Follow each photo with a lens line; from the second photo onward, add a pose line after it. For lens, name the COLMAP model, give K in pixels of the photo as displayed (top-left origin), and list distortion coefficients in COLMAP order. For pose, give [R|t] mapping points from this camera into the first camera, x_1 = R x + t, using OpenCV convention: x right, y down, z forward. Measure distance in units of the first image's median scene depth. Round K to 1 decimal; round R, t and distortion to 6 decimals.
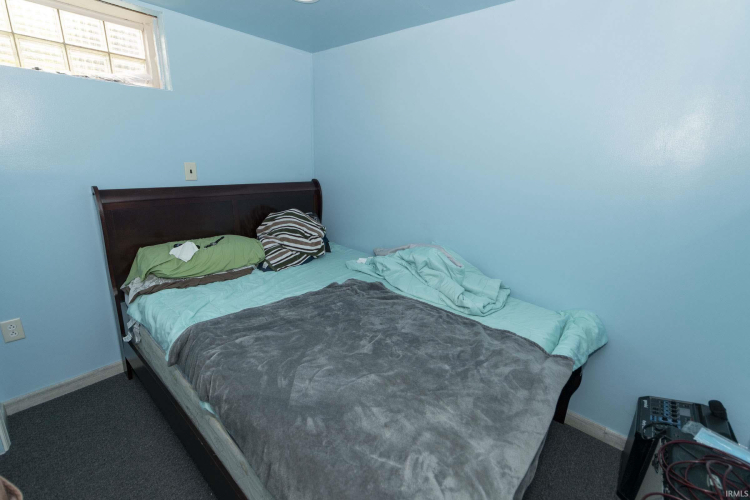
lens RADIAL K [[329.8, 0, 369.3], [0, 329.8, 244.6], [0, 0, 1]] dist [-0.002613, -0.000127]
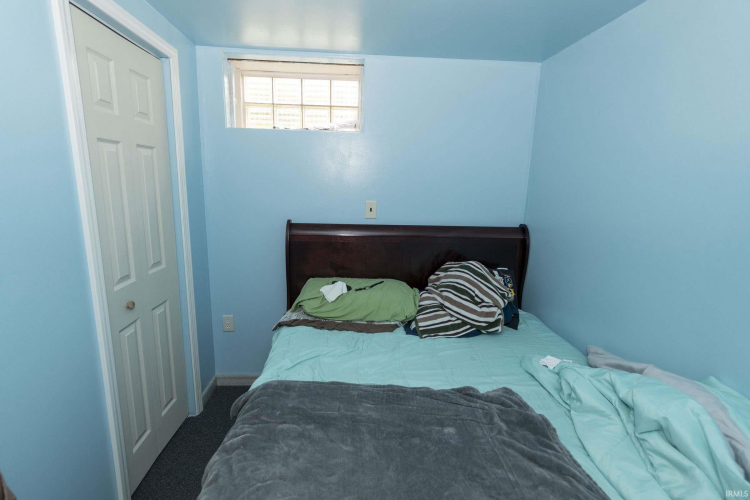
lens RADIAL K [[329.8, 0, 369.3], [0, 329.8, 244.6], [0, 0, 1]] dist [-0.002613, -0.000127]
pose [[0.709688, 0.118394, -0.694497, 0.157714], [-0.184827, 0.982539, -0.021372, -0.101170], [0.679840, 0.143529, 0.719178, 0.315025]]
